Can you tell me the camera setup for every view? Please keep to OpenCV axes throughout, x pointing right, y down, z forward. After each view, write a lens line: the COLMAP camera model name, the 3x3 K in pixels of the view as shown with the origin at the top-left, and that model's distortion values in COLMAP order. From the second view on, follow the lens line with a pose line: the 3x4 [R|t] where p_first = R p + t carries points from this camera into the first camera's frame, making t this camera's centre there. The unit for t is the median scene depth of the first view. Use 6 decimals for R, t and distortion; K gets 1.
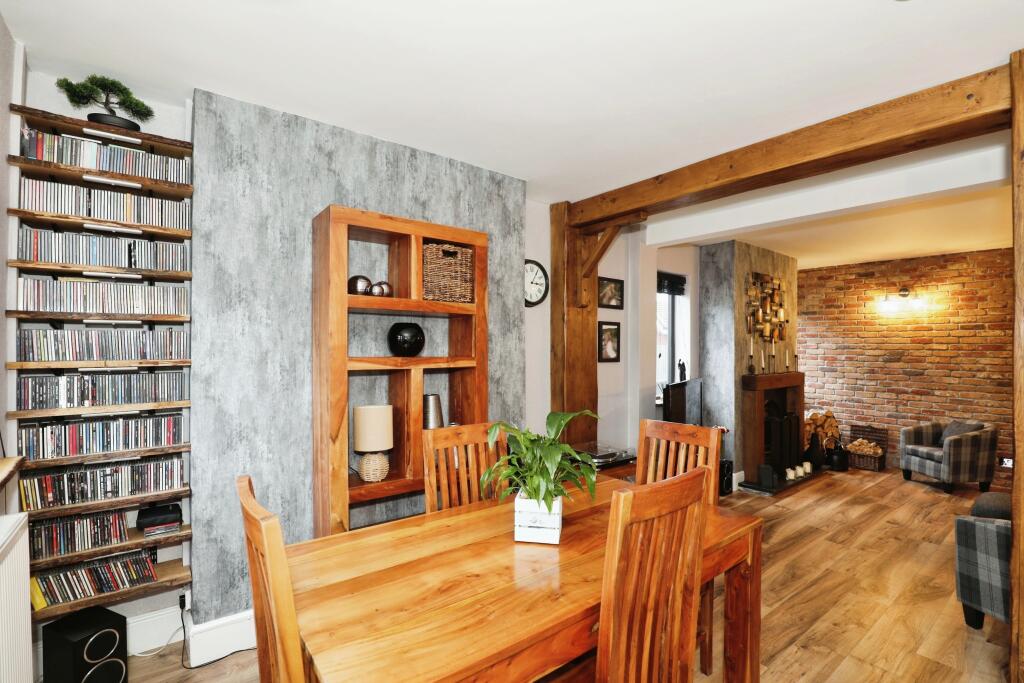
lens RADIAL K [[470.7, 0, 512.9], [0, 470.7, 348.8], [0, 0, 1]] dist [-0.032715, 0.005604]
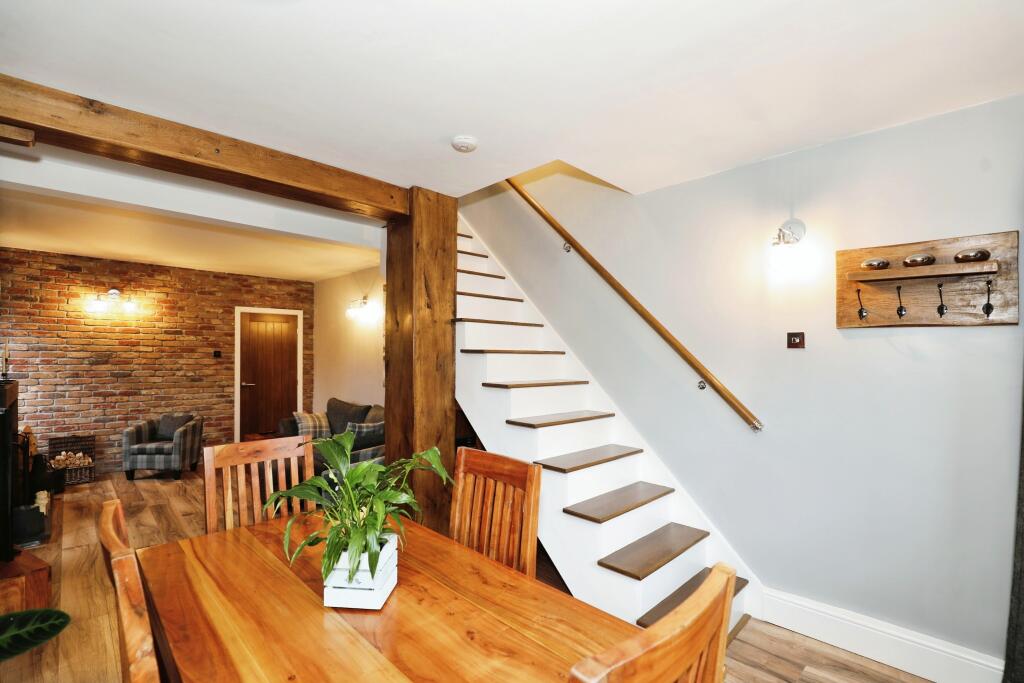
lens RADIAL K [[470.7, 0, 512.3], [0, 470.7, 342.8], [0, 0, 1]] dist [-0.032715, 0.005604]
pose [[-0.106619, 0.019085, 0.994117, -0.233024], [-0.007086, 0.999776, -0.019953, -0.003532], [-0.994275, -0.009172, -0.106460, 0.258565]]
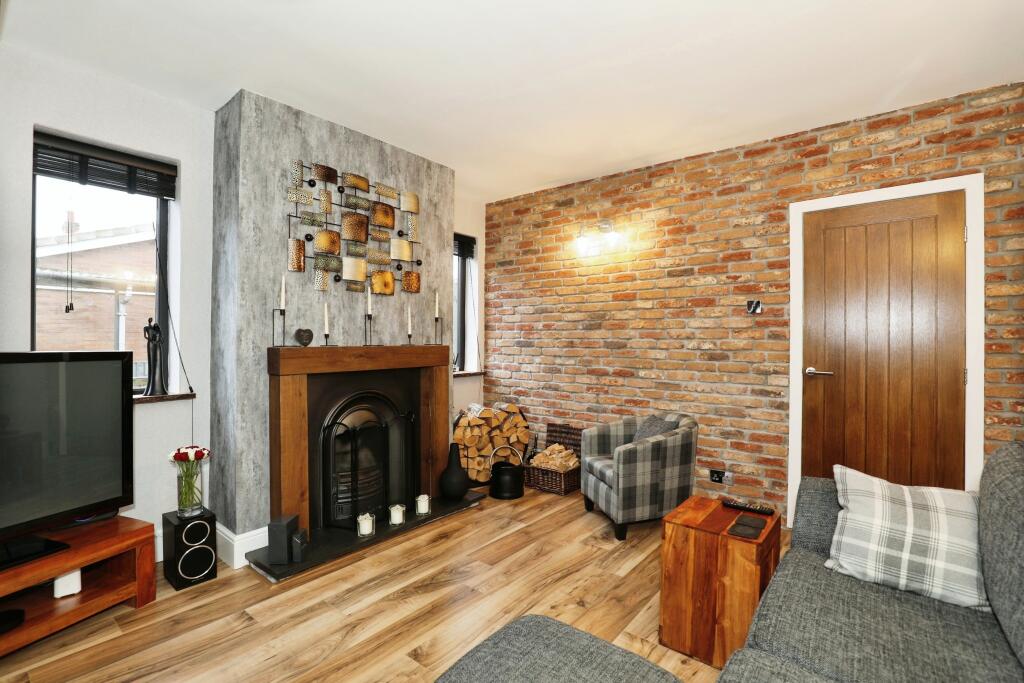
lens RADIAL K [[470.7, 0, 512.7], [0, 470.7, 347.3], [0, 0, 1]] dist [-0.032715, 0.005604]
pose [[0.972060, -0.012287, 0.234411, 0.571560], [0.009121, 0.999852, 0.014584, 0.045602], [-0.234555, -0.012039, 0.972028, 0.373431]]
